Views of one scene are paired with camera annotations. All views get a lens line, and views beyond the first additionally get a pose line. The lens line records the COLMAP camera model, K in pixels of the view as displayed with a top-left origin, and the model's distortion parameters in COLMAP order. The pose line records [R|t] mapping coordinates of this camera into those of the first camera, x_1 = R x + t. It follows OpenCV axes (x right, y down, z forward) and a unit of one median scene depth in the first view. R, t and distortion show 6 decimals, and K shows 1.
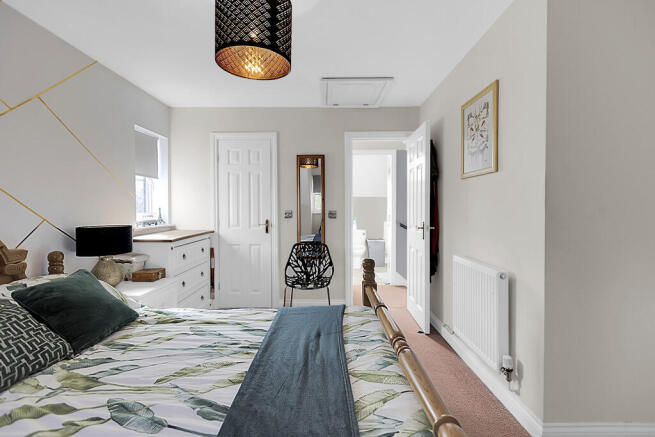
lens RADIAL K [[295.2, 0, 325.9], [0, 295.2, 215.0], [0, 0, 1]] dist [0.002039, 0.000864]
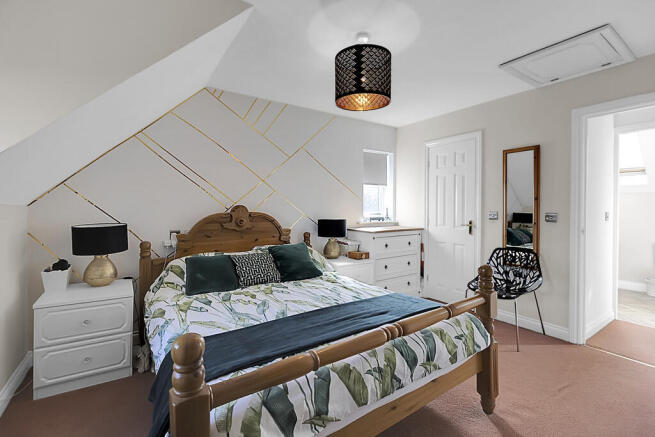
lens RADIAL K [[295.2, 0, 327.8], [0, 295.2, 214.2], [0, 0, 1]] dist [0.002039, 0.000864]
pose [[0.573143, 0.022612, -0.819143, 0.352737], [-0.025011, 0.999636, 0.010094, -0.003171], [0.819074, 0.014703, 0.573500, 0.044382]]
